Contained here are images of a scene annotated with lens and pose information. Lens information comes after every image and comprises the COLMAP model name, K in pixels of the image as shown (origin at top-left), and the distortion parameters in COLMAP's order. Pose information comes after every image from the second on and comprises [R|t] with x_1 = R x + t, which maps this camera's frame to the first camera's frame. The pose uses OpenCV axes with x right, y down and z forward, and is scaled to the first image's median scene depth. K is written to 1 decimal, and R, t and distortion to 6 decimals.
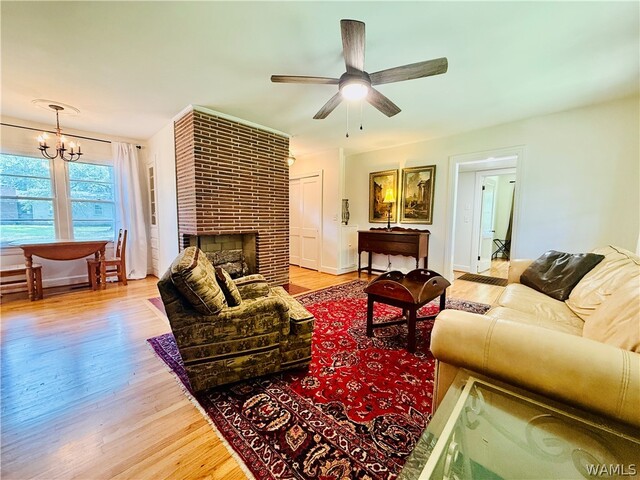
lens RADIAL K [[255.3, 0, 319.2], [0, 255.3, 241.6], [0, 0, 1]] dist [0.000688, -0.000530]
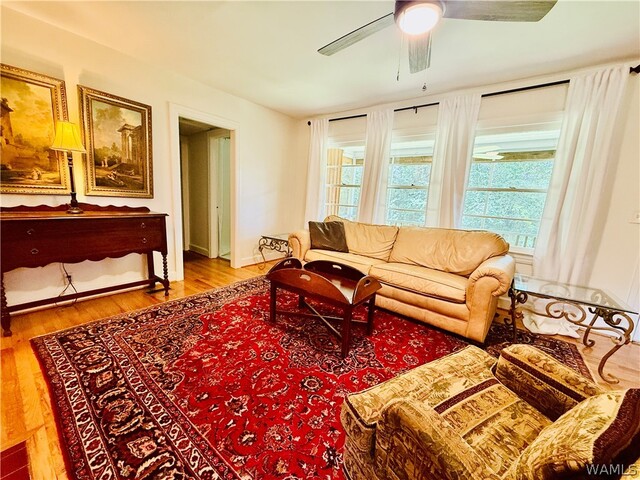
lens RADIAL K [[255.3, 0, 319.9], [0, 255.3, 241.0], [0, 0, 1]] dist [0.000688, -0.000530]
pose [[-0.099635, -0.187648, 0.977170, -0.266337], [0.028879, 0.981098, 0.191347, -0.069657], [-0.994605, 0.047285, -0.092332, 0.600681]]
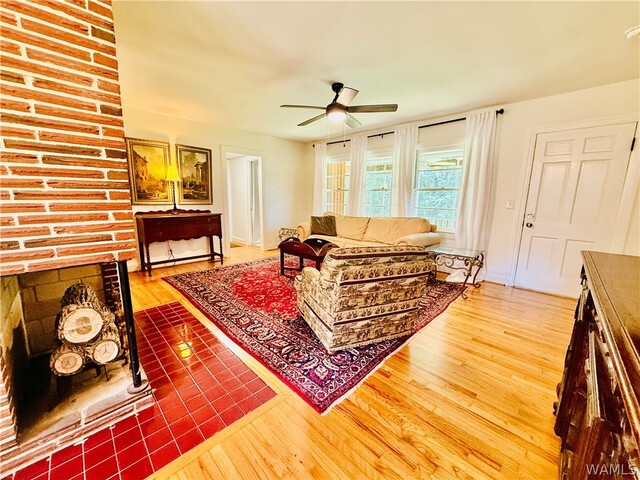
lens RADIAL K [[255.3, 0, 319.7], [0, 255.3, 240.5], [0, 0, 1]] dist [0.000688, -0.000530]
pose [[0.022108, -0.179327, 0.983541, -0.624048], [0.073860, 0.981386, 0.177274, -0.072851], [-0.997024, 0.068725, 0.034942, 0.488905]]
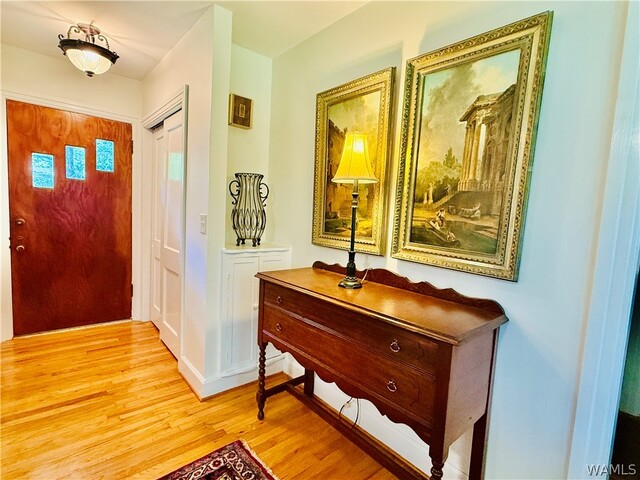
lens RADIAL K [[322.3, 0, 316.8], [0, 322.3, 240.5], [0, 0, 1]] dist [-0.001082, -0.000312]
pose [[0.993604, 0.054386, -0.098962, 0.275804], [-0.055150, 0.998466, -0.005004, -0.088557], [0.098538, 0.010430, 0.995079, 0.660802]]
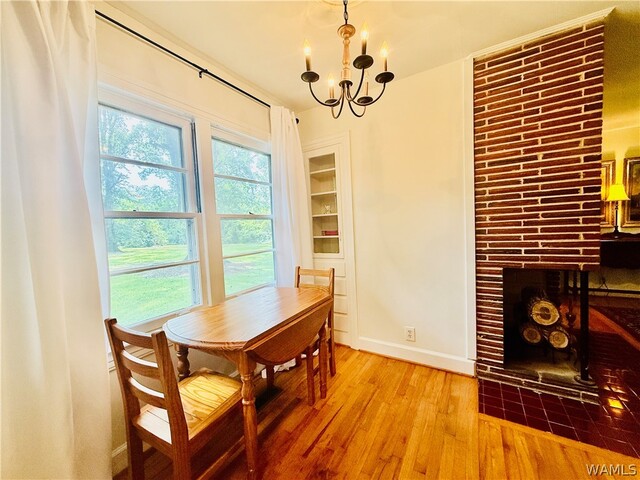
lens RADIAL K [[255.3, 0, 320.2], [0, 255.3, 239.5], [0, 0, 1]] dist [0.000688, -0.000530]
pose [[0.975084, -0.063190, 0.212646, -0.789525], [0.072948, 0.996598, -0.038351, -0.074801], [-0.209499, 0.052908, 0.976376, 0.443857]]
